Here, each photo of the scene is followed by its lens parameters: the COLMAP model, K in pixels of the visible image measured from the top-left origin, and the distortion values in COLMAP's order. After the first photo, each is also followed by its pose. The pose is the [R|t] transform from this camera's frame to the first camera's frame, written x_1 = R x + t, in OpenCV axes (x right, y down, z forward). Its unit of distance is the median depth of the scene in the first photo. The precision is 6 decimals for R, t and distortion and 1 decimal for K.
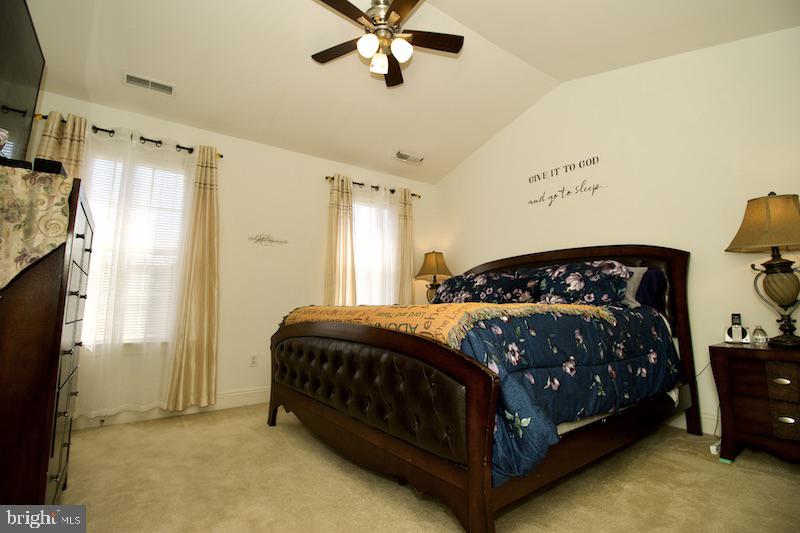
lens RADIAL K [[375.8, 0, 402.5], [0, 375.8, 253.9], [0, 0, 1]] dist [0.001648, -0.015156]
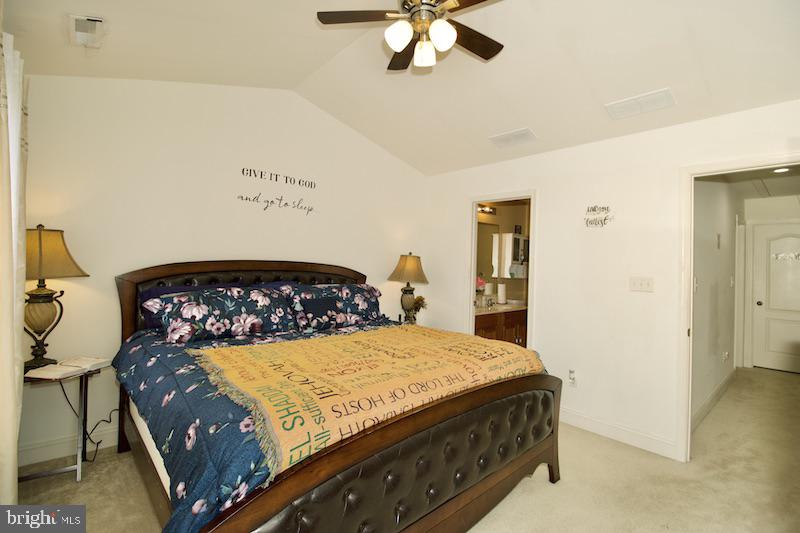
lens RADIAL K [[400.2, 0, 382.7], [0, 400.2, 254.8], [0, 0, 1]] dist [0.000388, -0.014557]
pose [[-0.119589, 0.002767, 0.992820, -1.013363], [-0.175761, 0.984142, -0.023914, -0.072611], [-0.977142, -0.177359, -0.117207, 1.282189]]
